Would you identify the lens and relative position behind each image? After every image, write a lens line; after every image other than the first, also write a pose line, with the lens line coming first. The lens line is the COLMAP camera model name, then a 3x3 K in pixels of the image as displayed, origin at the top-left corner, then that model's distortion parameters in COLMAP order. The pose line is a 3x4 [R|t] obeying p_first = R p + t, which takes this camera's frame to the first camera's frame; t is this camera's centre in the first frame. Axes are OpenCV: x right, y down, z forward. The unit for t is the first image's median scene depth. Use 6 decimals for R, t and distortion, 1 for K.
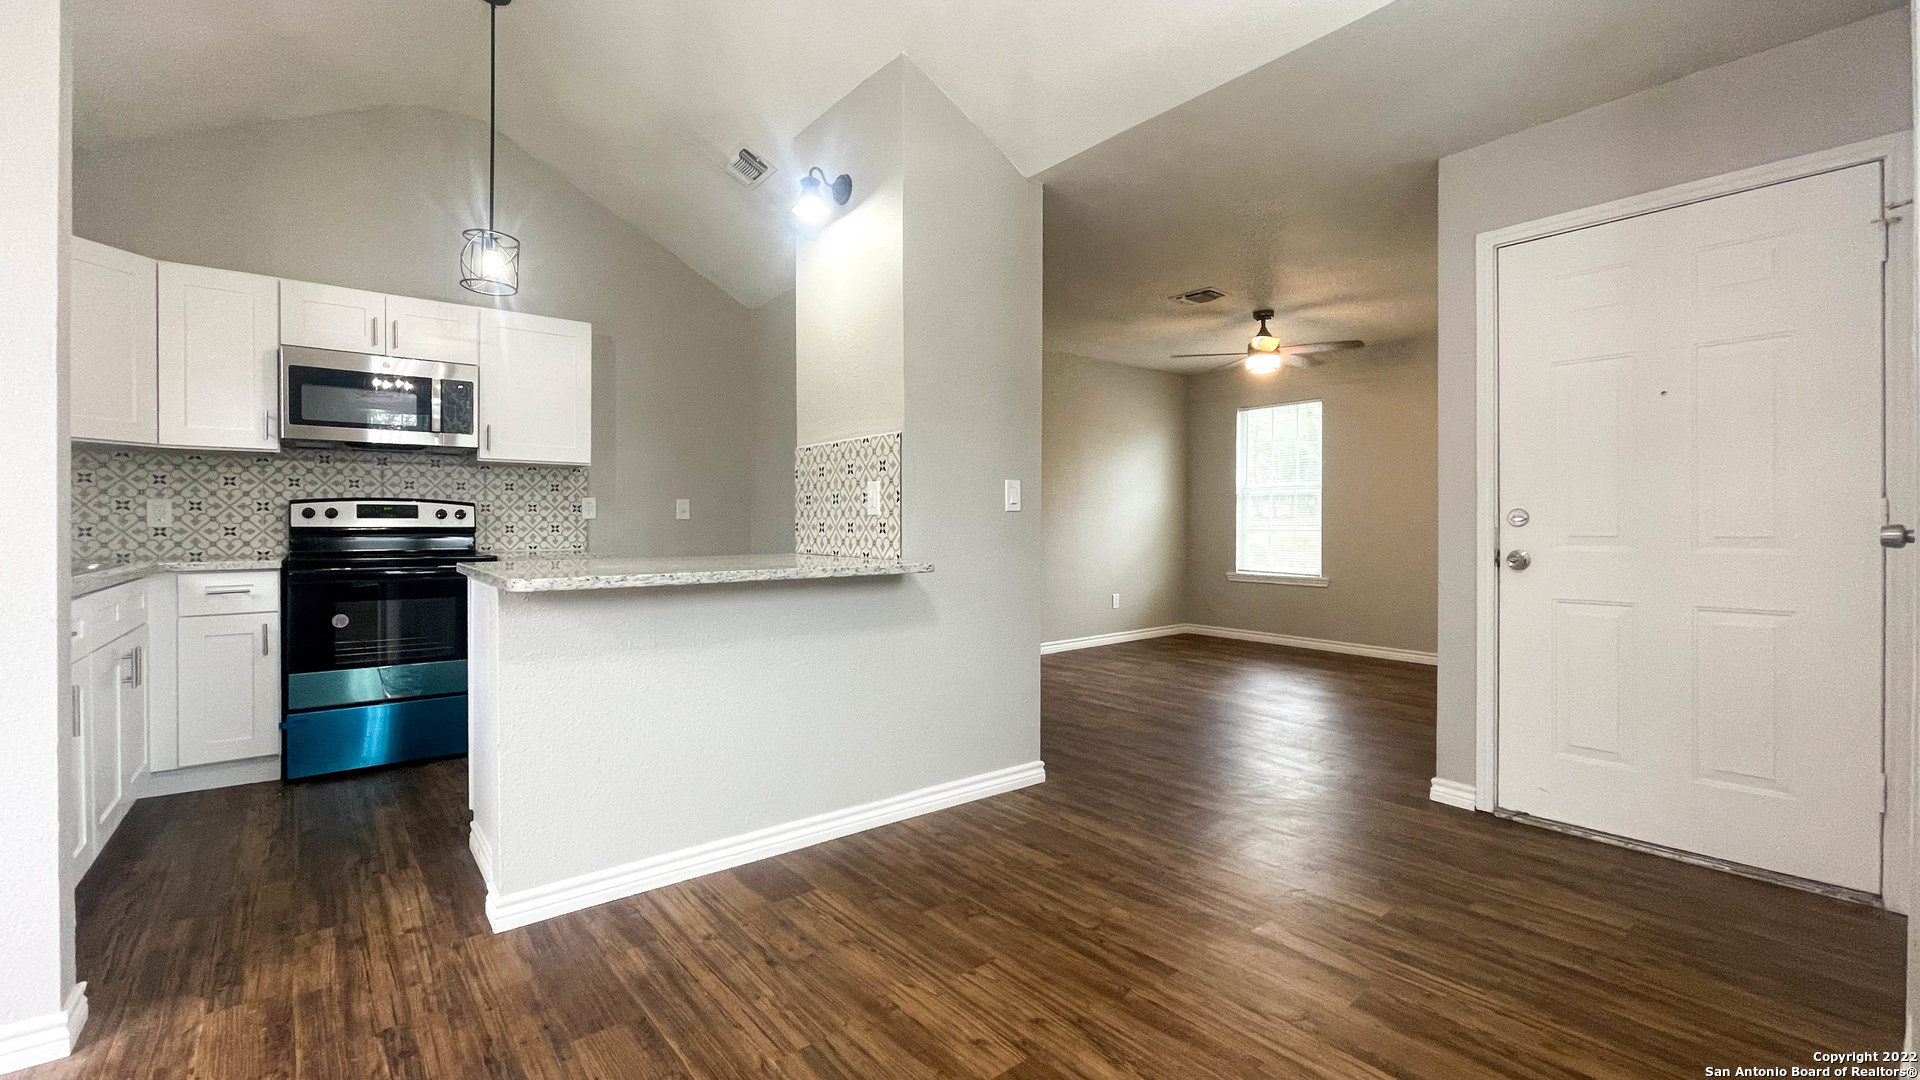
lens RADIAL K [[855.5, 0, 956.9], [0, 855.5, 528.9], [0, 0, 1]] dist [-0.002839, -0.000577]
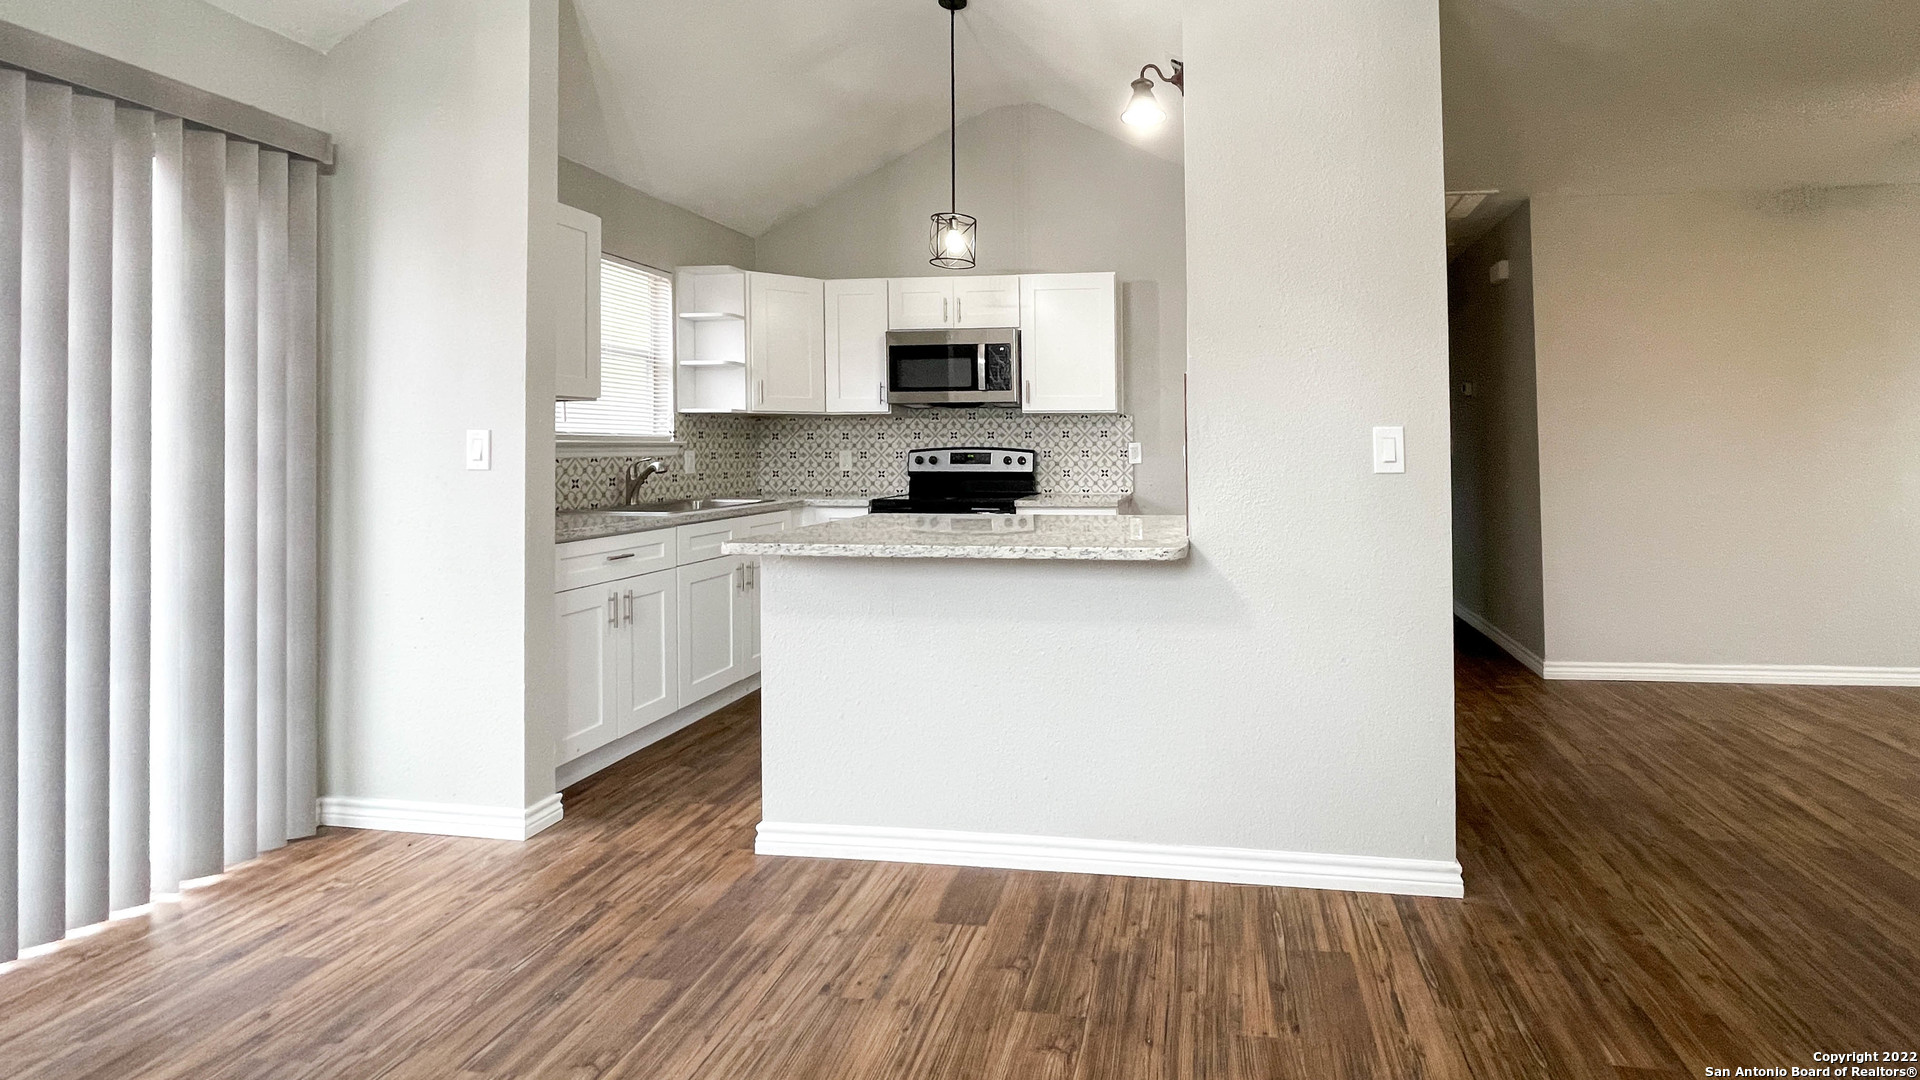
lens RADIAL K [[879.3, 0, 1071.6], [0, 879.3, 446.2], [0, 0, 1]] dist [0.001902, -0.000212]
pose [[0.673229, -0.003951, -0.739424, 0.338482], [0.000292, 0.999987, -0.005077, -0.032221], [0.739434, 0.003202, 0.673221, 0.293432]]
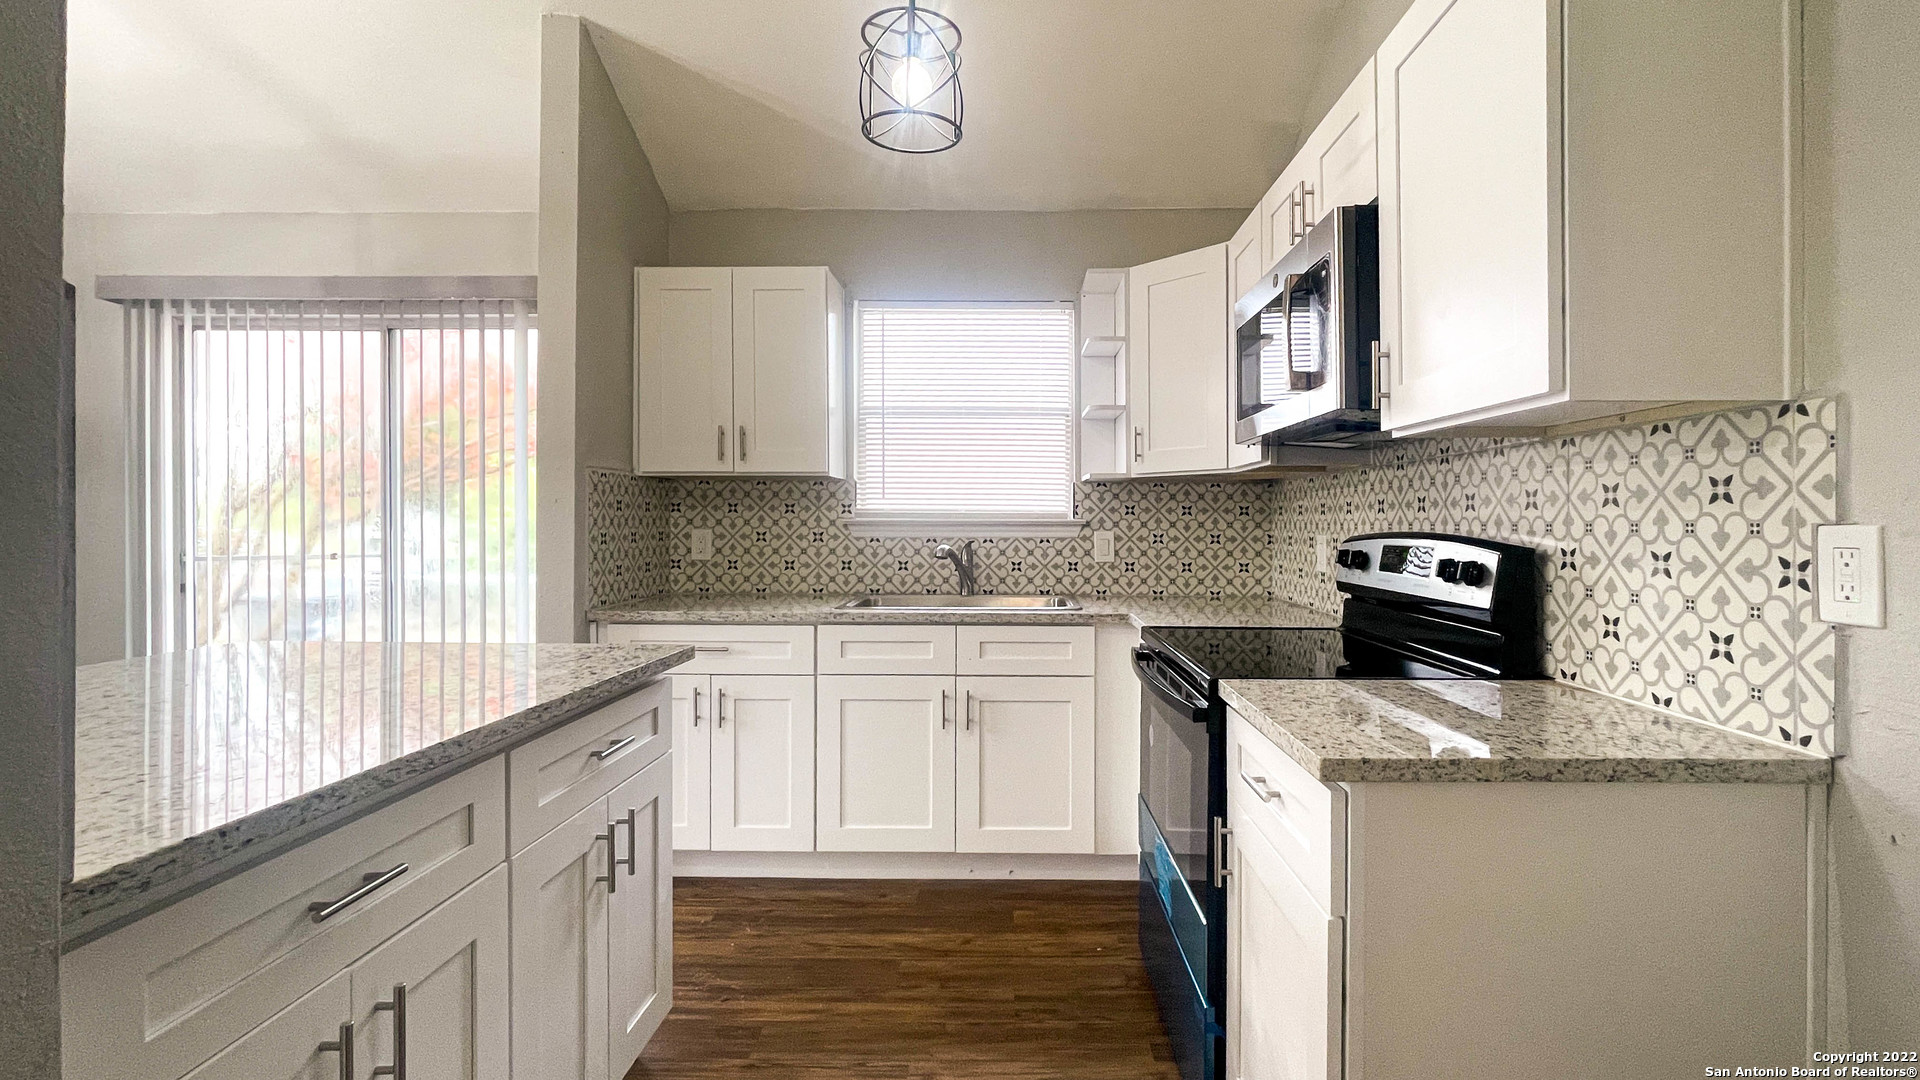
lens RADIAL K [[822.0, 0, 988.3], [0, 822.0, 526.5], [0, 0, 1]] dist [-0.001780, 0.000023]
pose [[-0.615627, 0.001612, -0.788036, -0.159159], [-0.008005, 0.999934, 0.008298, -0.043196], [0.787997, 0.011417, -0.615573, 1.135734]]
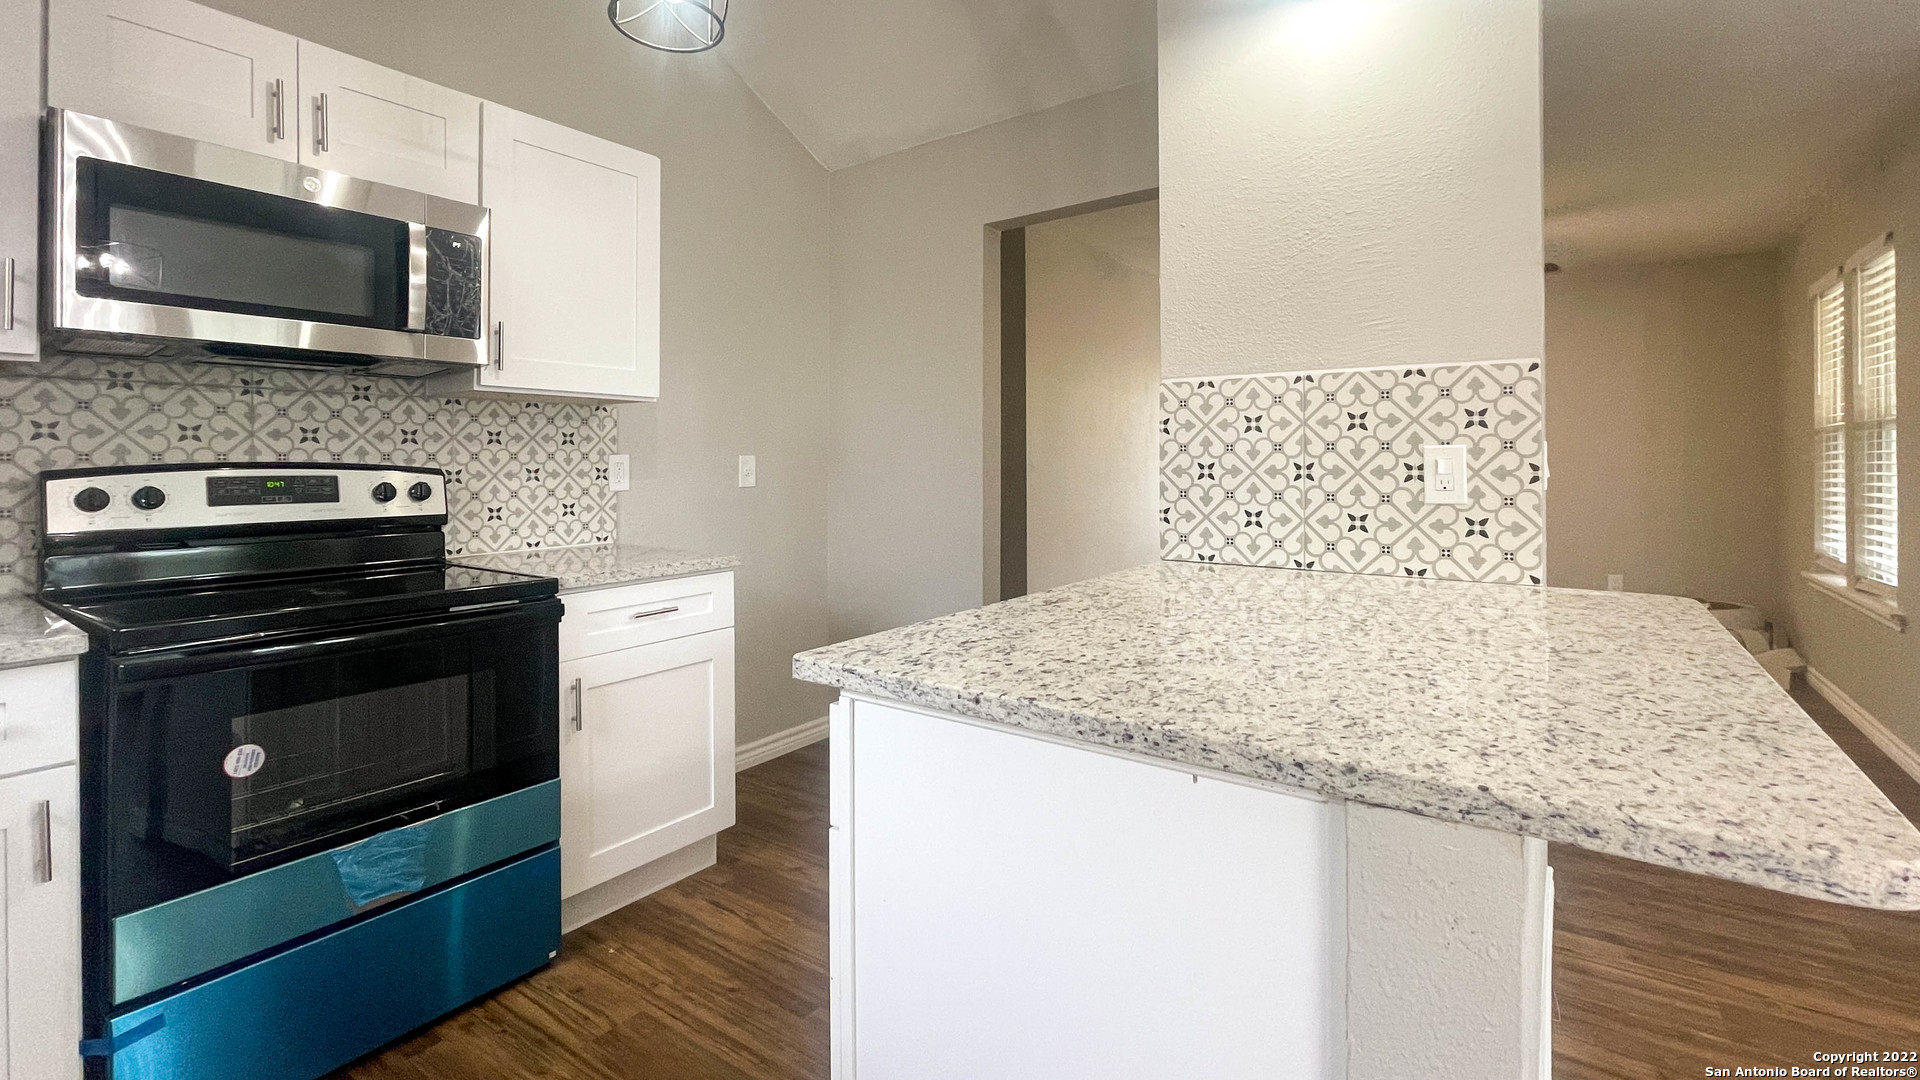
lens RADIAL K [[859.9, 0, 961.8], [0, 859.9, 458.6], [0, 0, 1]] dist [-0.001821, -0.000260]
pose [[0.954249, -0.002769, 0.299001, -0.453743], [0.004586, 0.999975, -0.005374, -0.035295], [-0.298979, 0.006500, 0.954238, 0.431146]]
